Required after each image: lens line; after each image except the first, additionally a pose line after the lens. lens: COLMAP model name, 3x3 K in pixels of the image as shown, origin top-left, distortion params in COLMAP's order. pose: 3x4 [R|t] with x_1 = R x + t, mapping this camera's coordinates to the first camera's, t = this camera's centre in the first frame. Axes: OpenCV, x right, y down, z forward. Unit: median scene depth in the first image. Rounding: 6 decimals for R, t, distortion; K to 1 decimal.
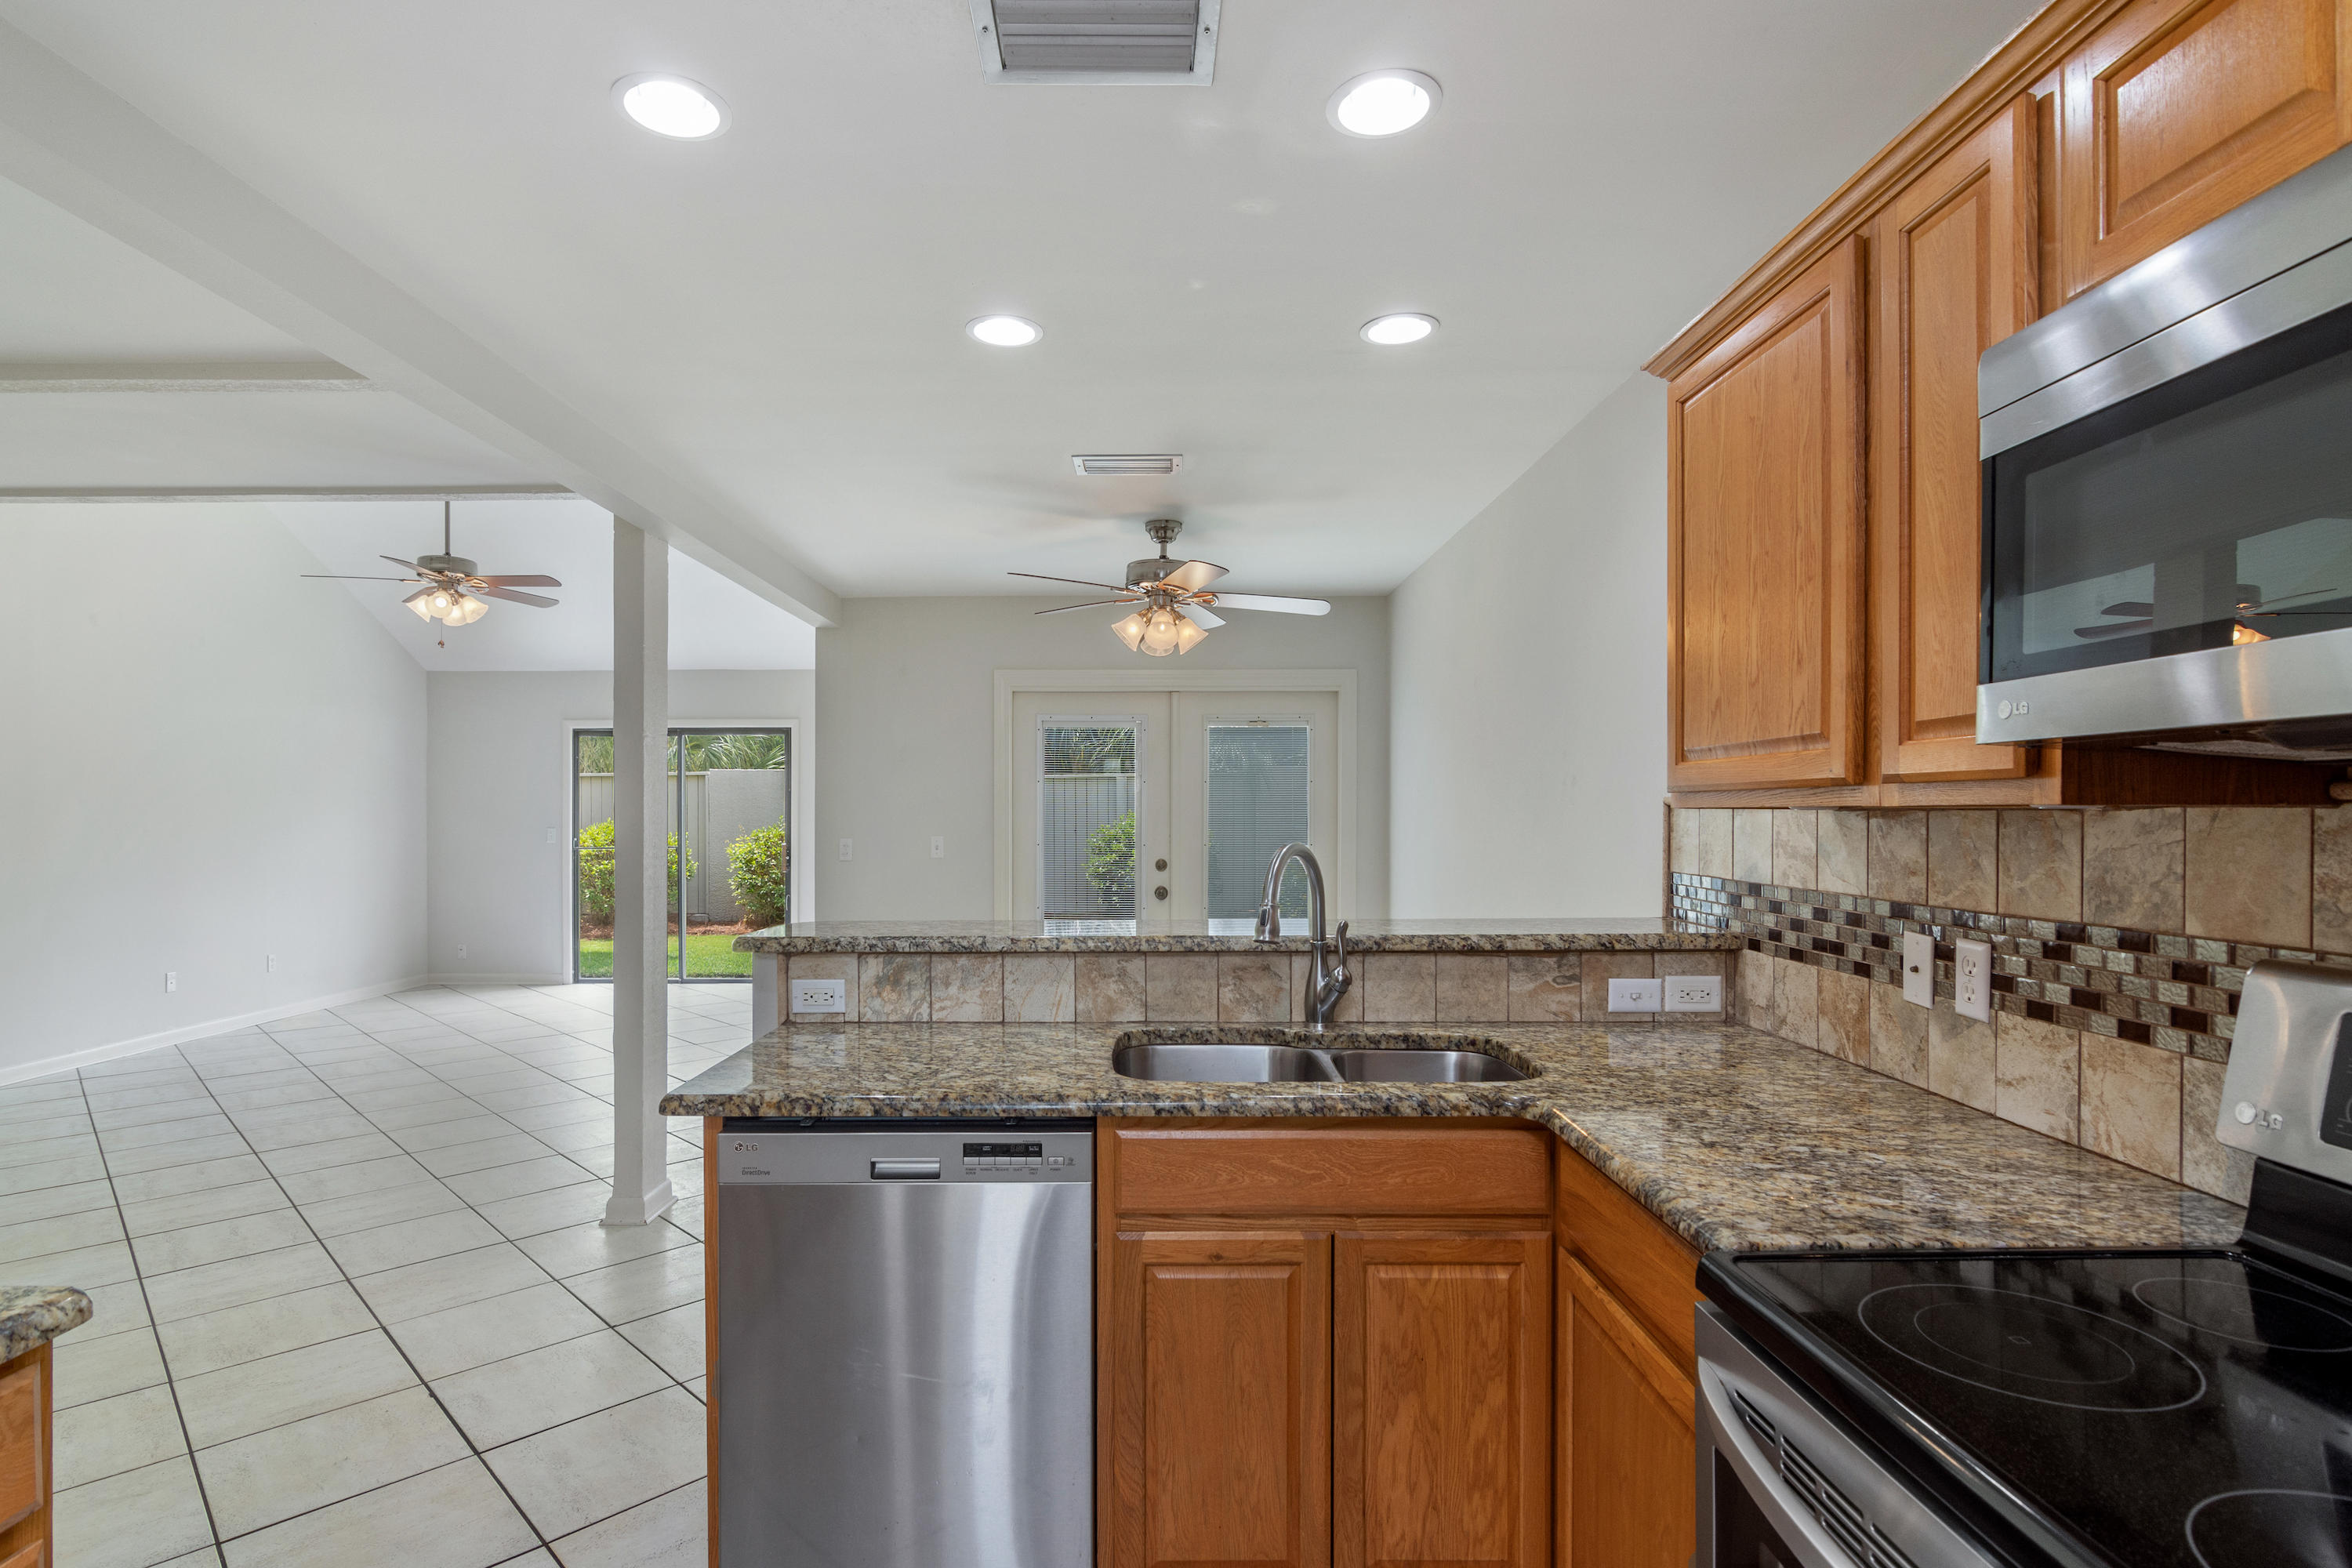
lens RADIAL K [[1144.6, 0, 1040.2], [0, 1144.6, 807.7], [0, 0, 1]] dist [-0.004052, 0.002515]
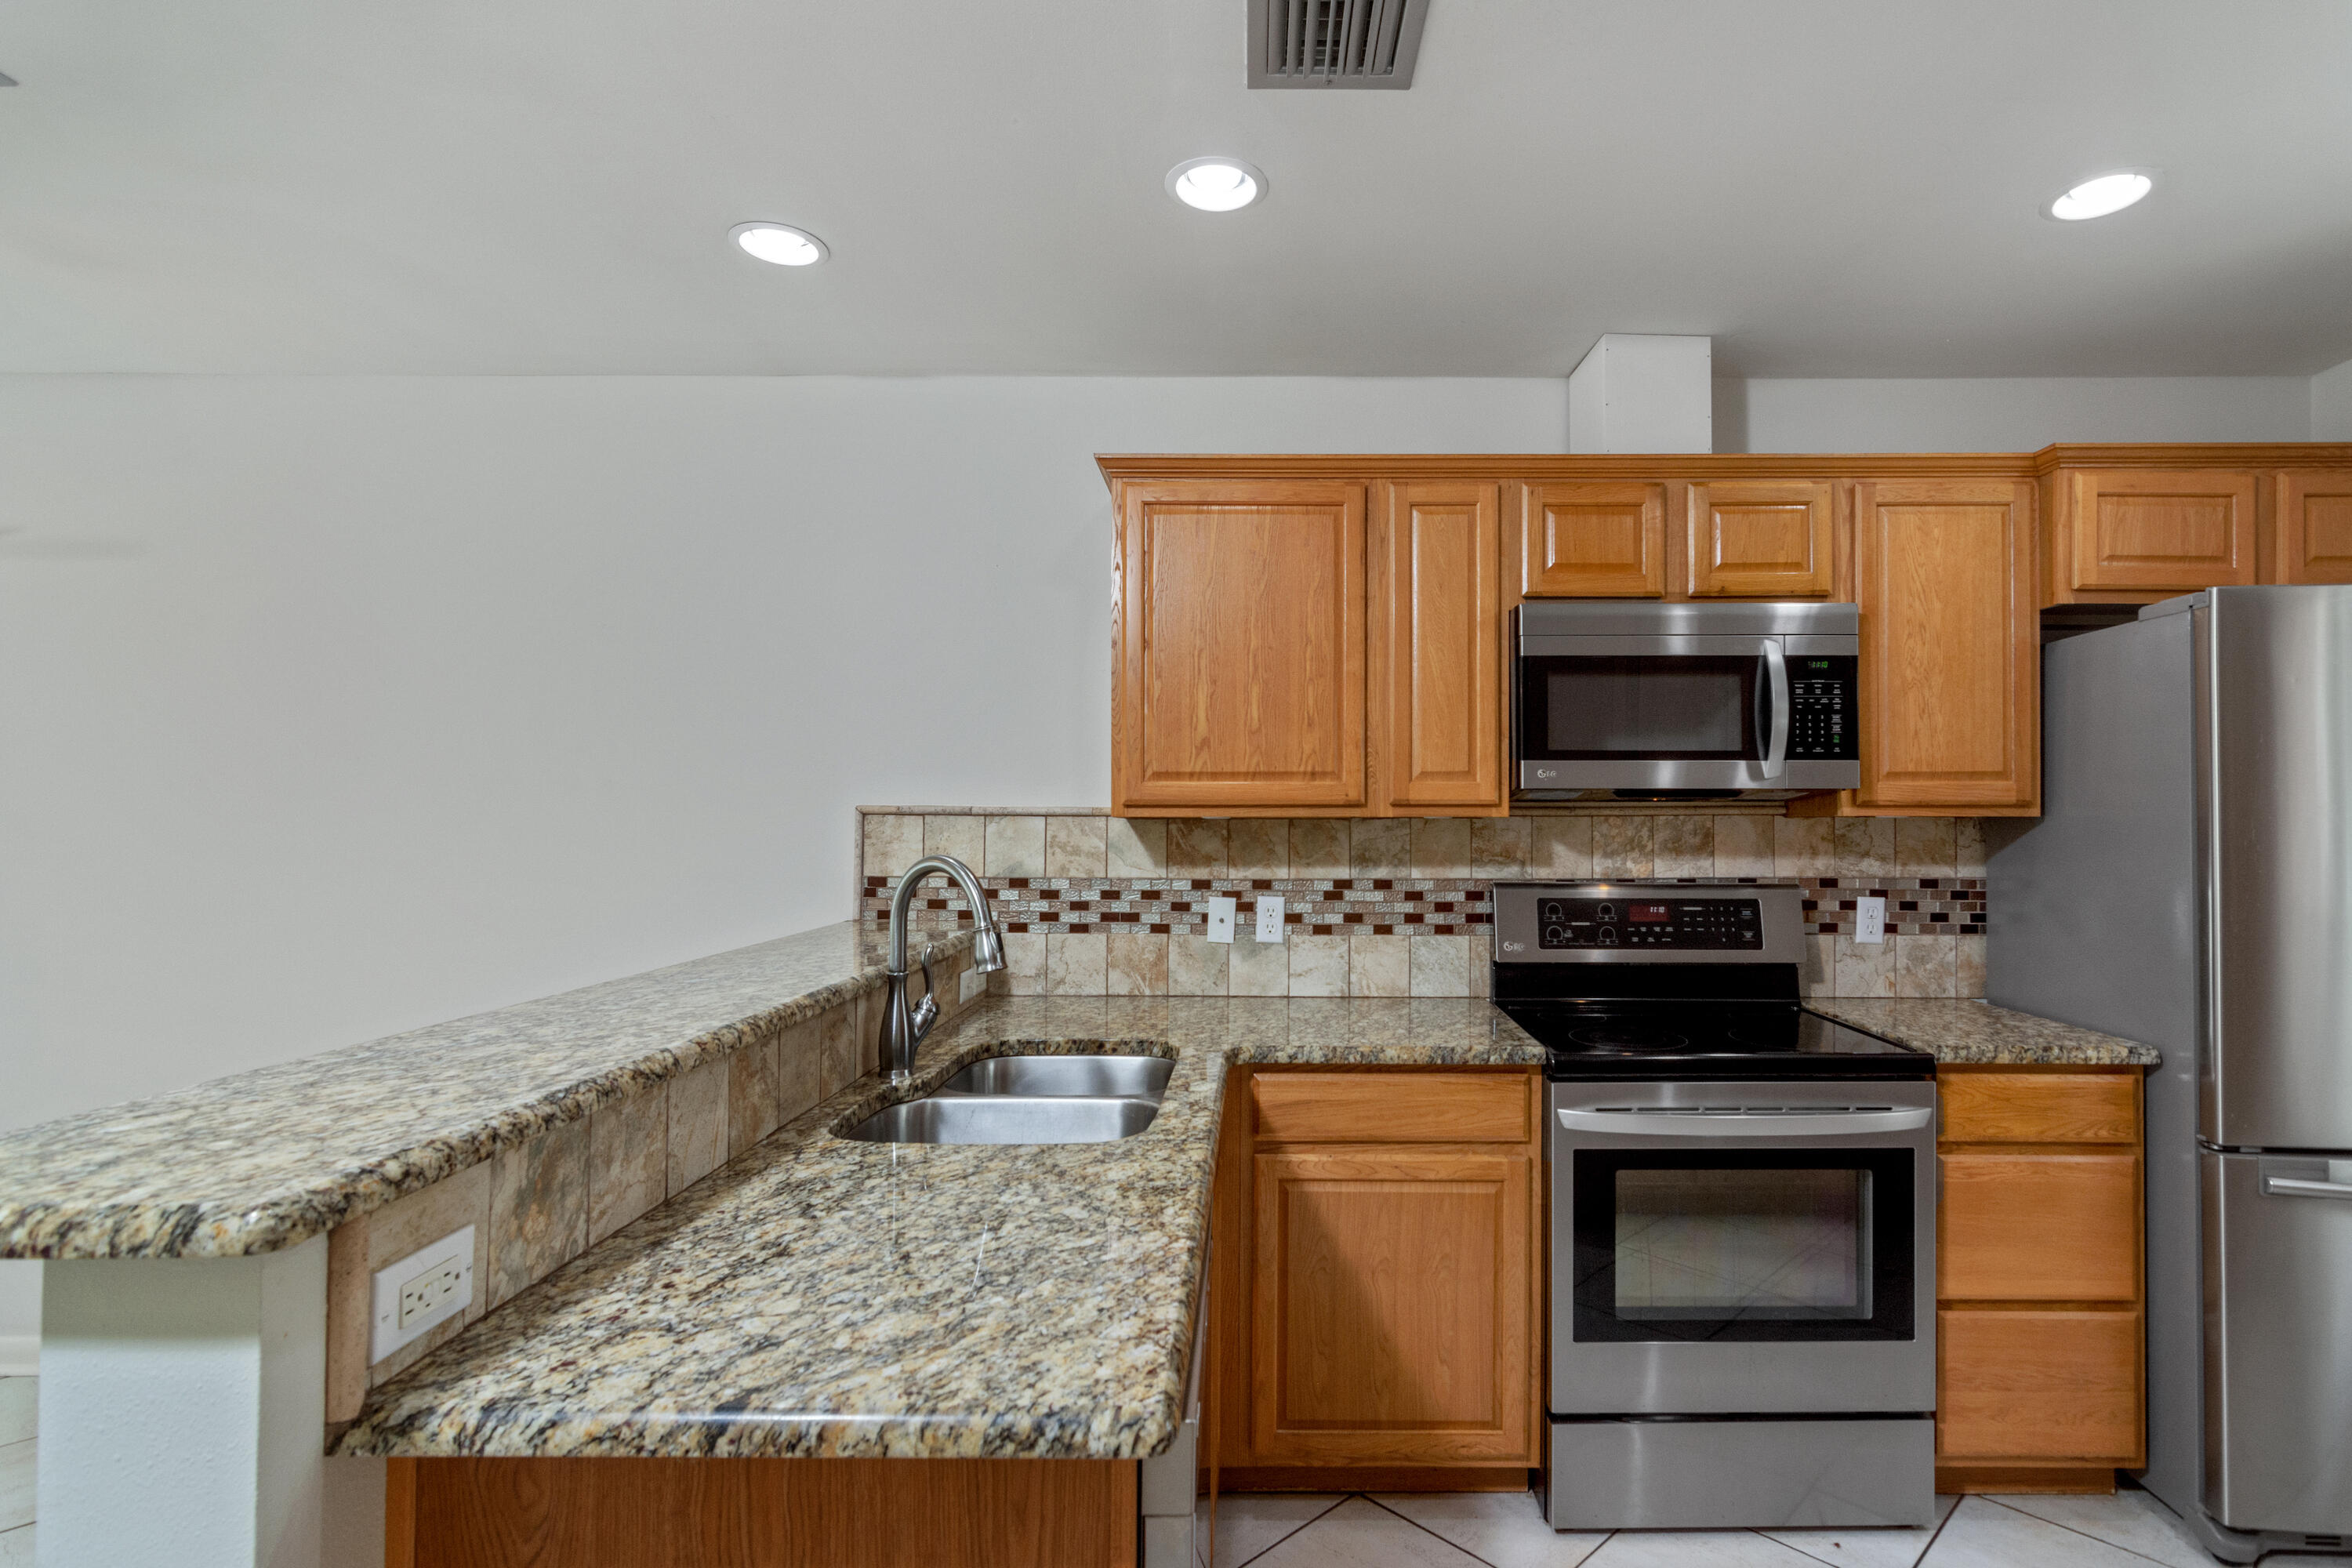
lens RADIAL K [[1144.6, 0, 1329.3], [0, 1144.6, 817.4], [0, 0, 1]] dist [-0.004052, 0.002515]
pose [[-0.061682, -0.000169, 0.998096, -0.841069], [-0.003595, 0.999994, -0.000053, -0.000805], [-0.998089, -0.003591, -0.061682, 0.981252]]
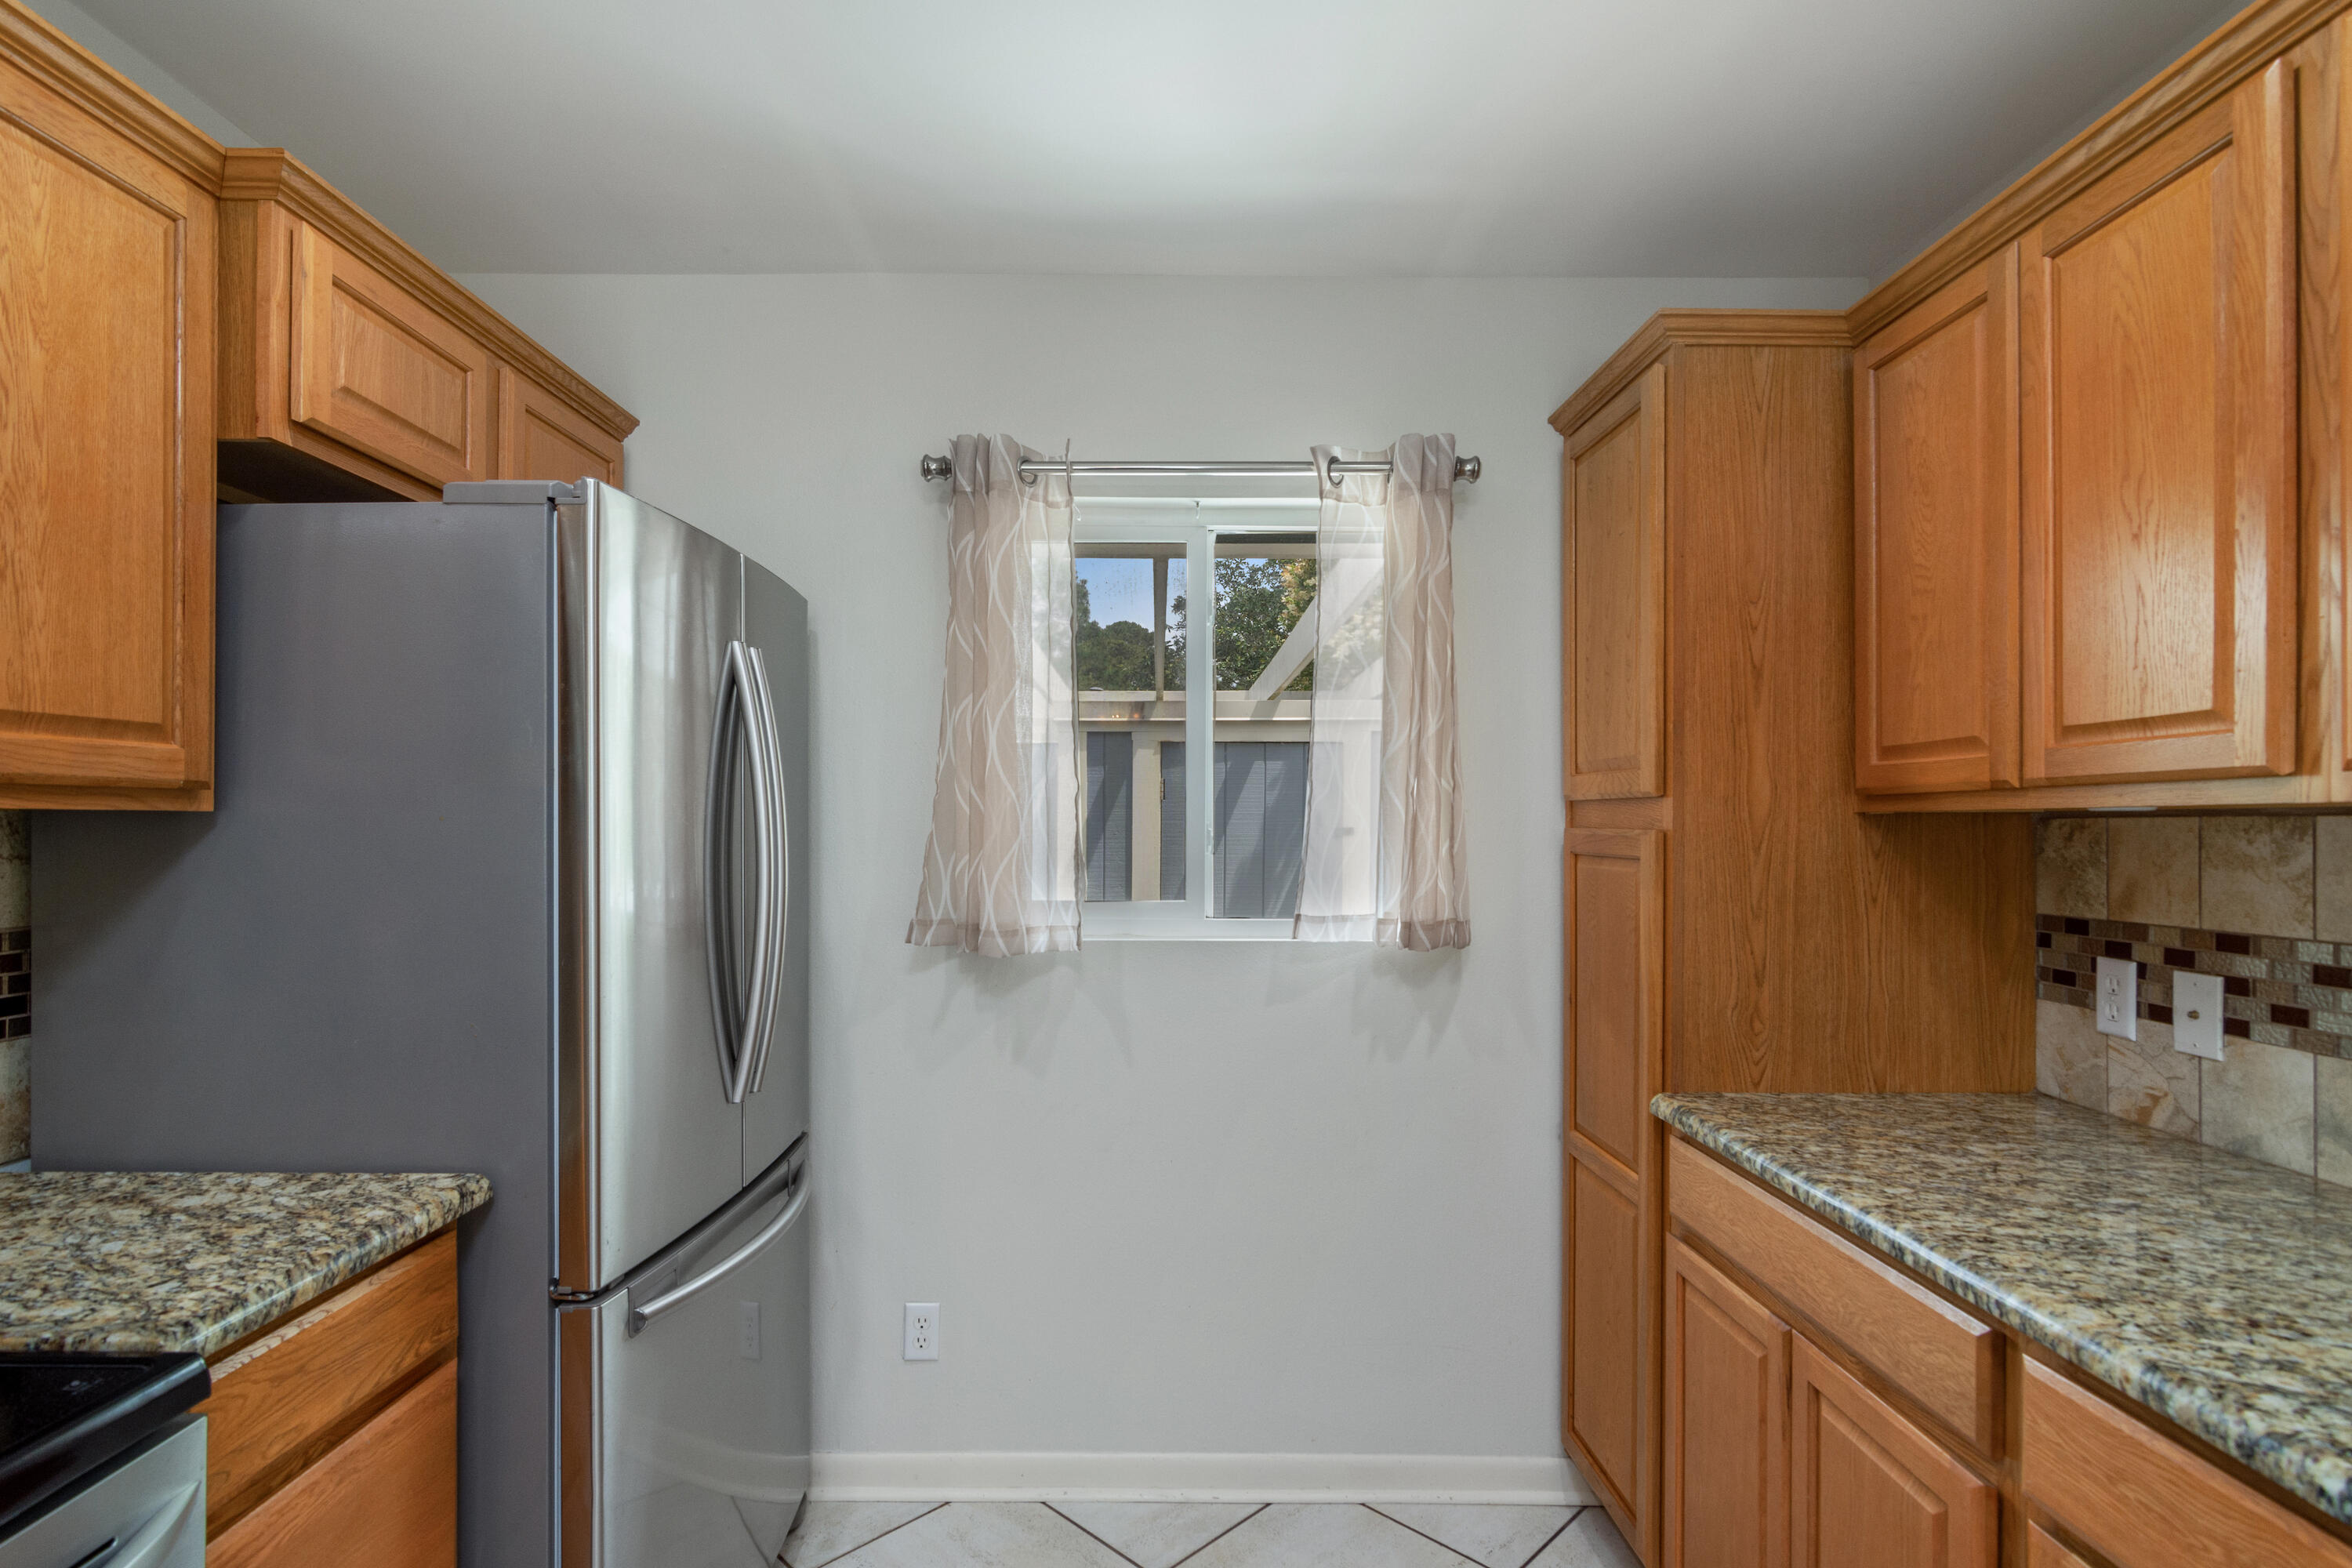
lens RADIAL K [[1144.6, 0, 1133.8], [0, 1144.6, 820.8], [0, 0, 1]] dist [-0.004052, 0.002515]
pose [[-0.999297, -0.006613, -0.036906, -0.086768], [-0.006280, 0.999939, -0.009120, 0.004320], [0.036965, -0.008882, -0.999277, 0.822481]]
